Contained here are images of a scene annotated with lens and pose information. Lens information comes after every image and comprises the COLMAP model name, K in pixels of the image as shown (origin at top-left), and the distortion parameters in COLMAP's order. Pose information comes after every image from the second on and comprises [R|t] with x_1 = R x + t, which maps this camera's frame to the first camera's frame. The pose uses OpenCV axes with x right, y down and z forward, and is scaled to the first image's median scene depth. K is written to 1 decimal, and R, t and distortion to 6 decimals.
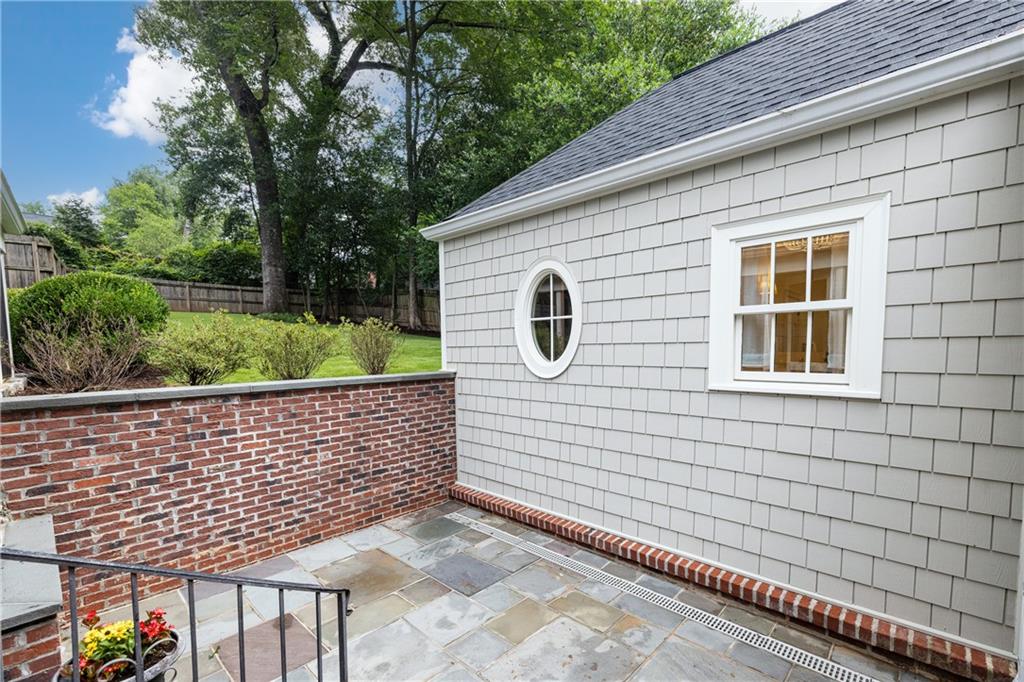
lens RADIAL K [[449.7, 0, 517.2], [0, 449.7, 384.5], [0, 0, 1]] dist [0.002768, 0.000423]
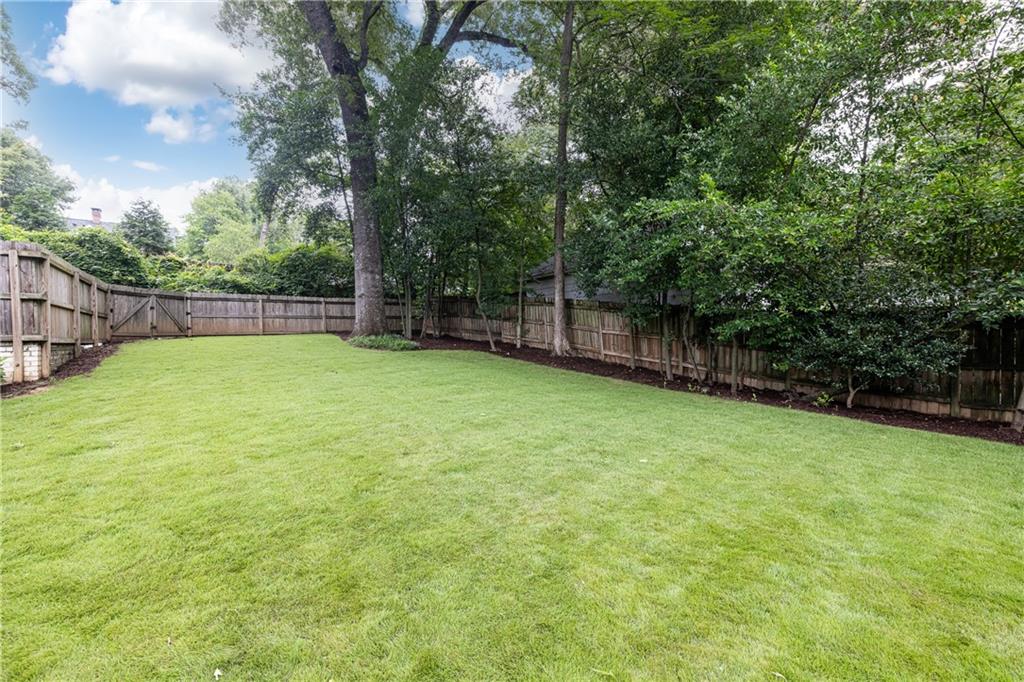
lens RADIAL K [[434.8, 0, 520.1], [0, 434.8, 343.5], [0, 0, 1]] dist [0.003748, 0.000607]
pose [[0.995626, -0.011708, -0.092687, -0.202954], [0.005474, 0.997722, -0.067236, -0.085440], [0.093263, 0.066435, 0.993423, 0.280352]]
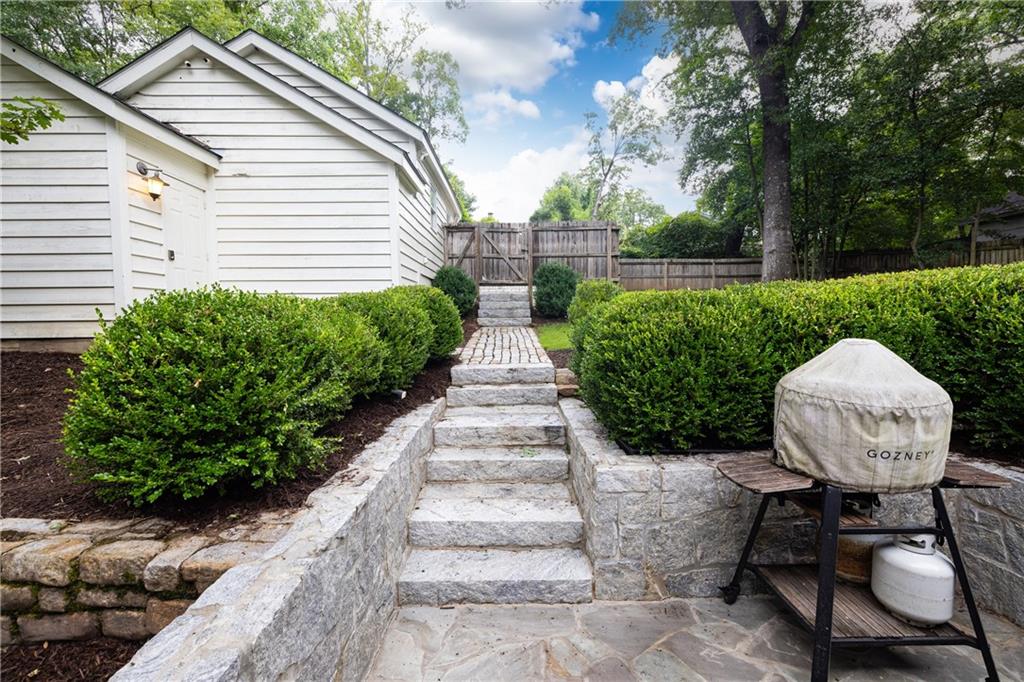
lens RADIAL K [[434.8, 0, 512.8], [0, 434.8, 340.9], [0, 0, 1]] dist [0.003748, 0.000607]
pose [[0.738187, 0.042644, -0.673247, -0.325415], [-0.058171, 0.998306, -0.000549, -0.033840], [0.672084, 0.039569, 0.739417, 0.106335]]
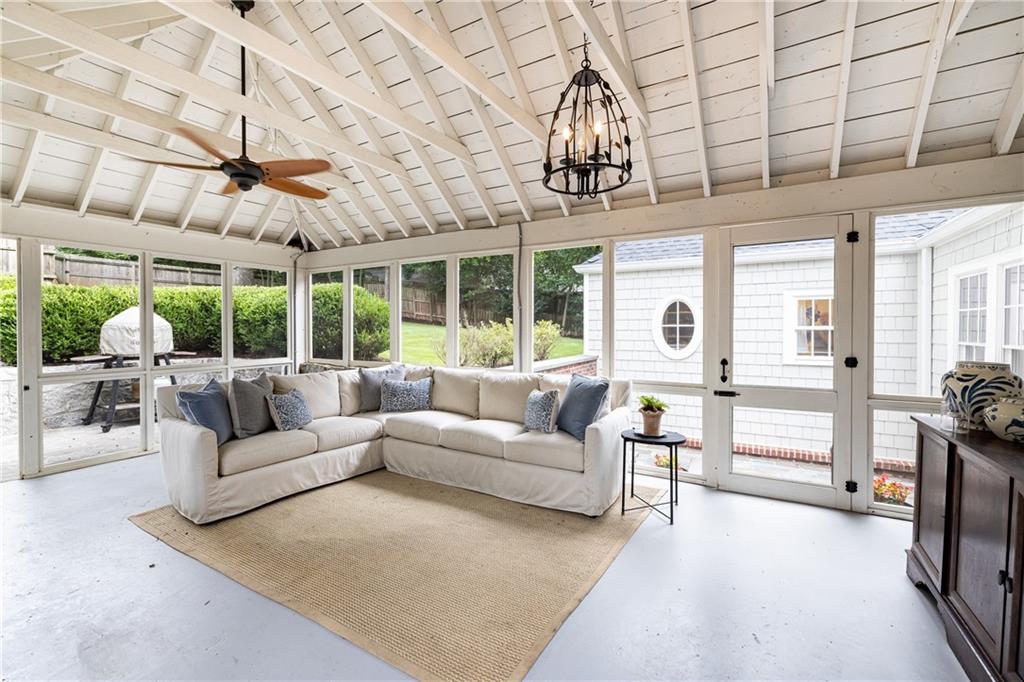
lens RADIAL K [[434.8, 0, 520.2], [0, 434.8, 331.5], [0, 0, 1]] dist [0.003748, 0.000607]
pose [[0.963048, 0.007634, 0.269220, -0.180455], [0.012998, 0.997116, -0.074769, -0.000635], [-0.269015, 0.075505, 0.960172, -0.088770]]
